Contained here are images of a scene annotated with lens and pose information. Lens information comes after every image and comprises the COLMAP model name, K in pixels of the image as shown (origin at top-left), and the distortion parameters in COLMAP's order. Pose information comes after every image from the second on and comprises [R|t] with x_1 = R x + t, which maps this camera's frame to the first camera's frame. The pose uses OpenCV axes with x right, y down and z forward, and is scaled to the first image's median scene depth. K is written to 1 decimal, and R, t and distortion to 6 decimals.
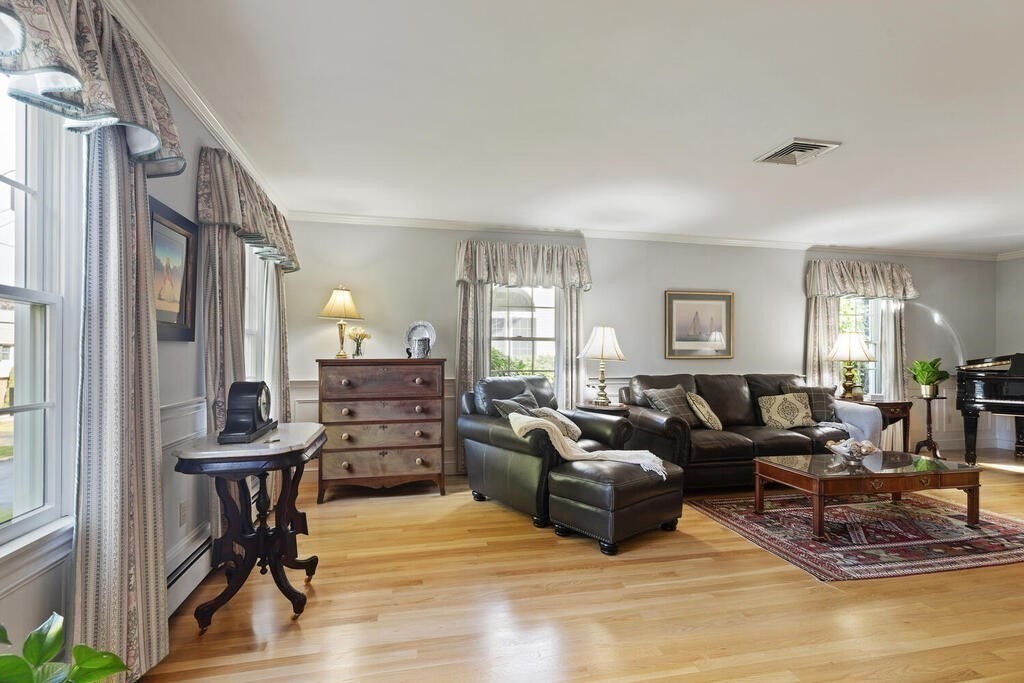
lens RADIAL K [[469.5, 0, 501.5], [0, 469.5, 367.6], [0, 0, 1]] dist [0.004126, -0.000226]
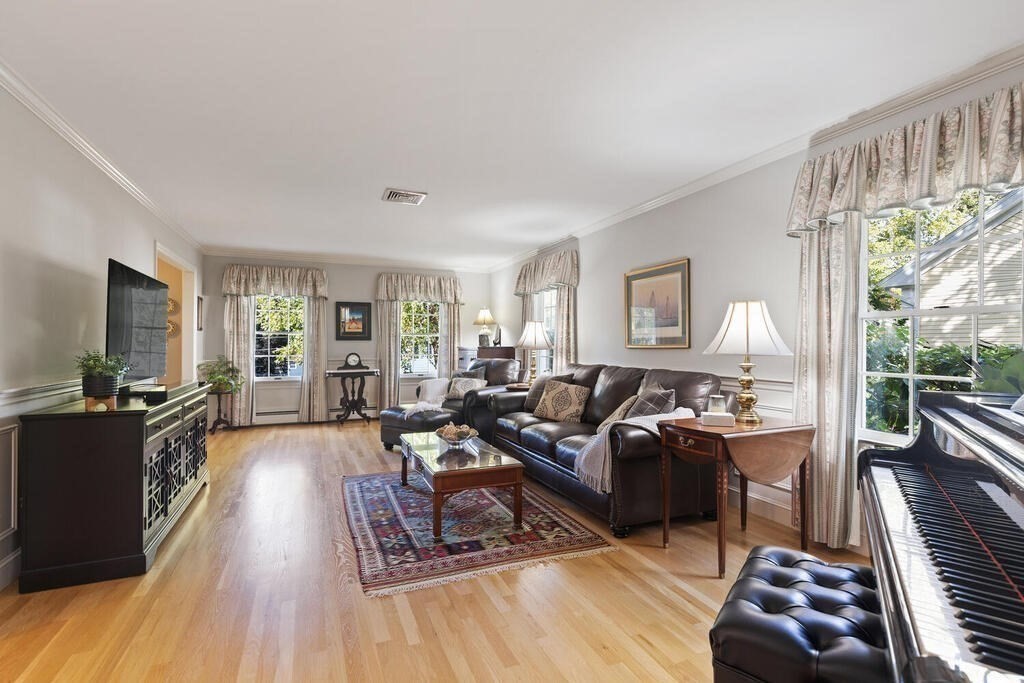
lens RADIAL K [[469.5, 0, 521.1], [0, 469.5, 344.7], [0, 0, 1]] dist [0.004126, -0.000226]
pose [[0.196495, -0.001838, -0.980503, 1.441864], [-0.006944, 0.999971, -0.003266, -0.024209], [0.980480, 0.007450, 0.196477, 0.738841]]
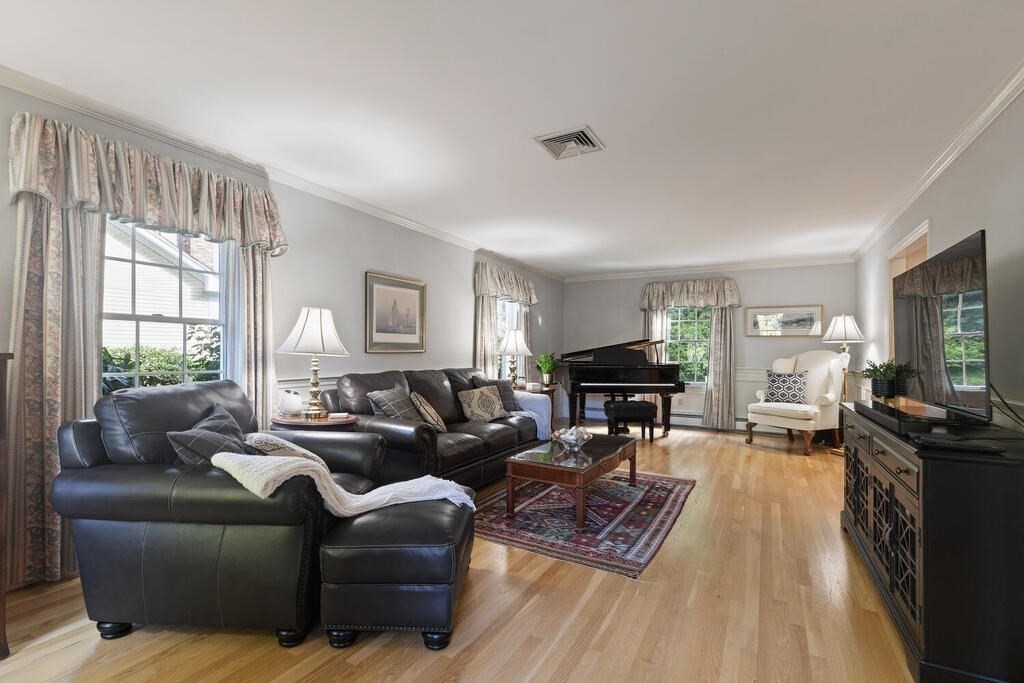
lens RADIAL K [[469.5, 0, 513.7], [0, 469.5, 355.9], [0, 0, 1]] dist [0.004126, -0.000226]
pose [[0.656419, -0.004023, 0.754386, -0.129430], [0.011420, 0.999924, -0.004604, -0.007711], [-0.754310, 0.011637, 0.656415, 0.304281]]
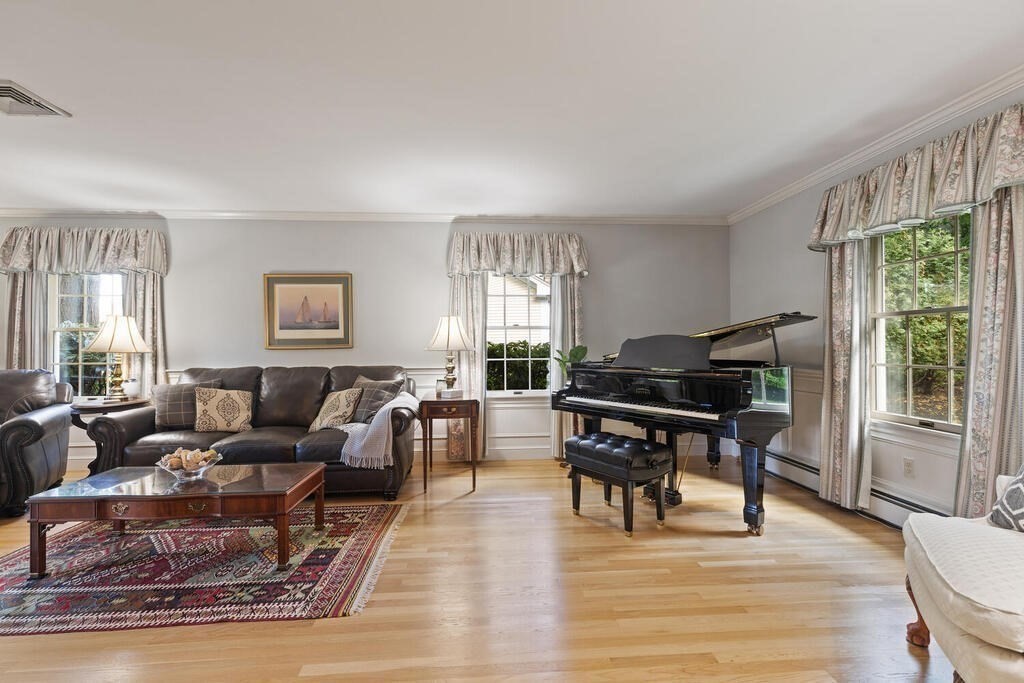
lens RADIAL K [[469.5, 0, 499.7], [0, 469.5, 338.4], [0, 0, 1]] dist [0.004126, -0.000226]
pose [[0.989585, -0.009528, -0.143632, 1.114571], [0.007080, 0.999821, -0.017545, -0.023228], [0.143774, 0.016345, 0.989476, 0.199911]]
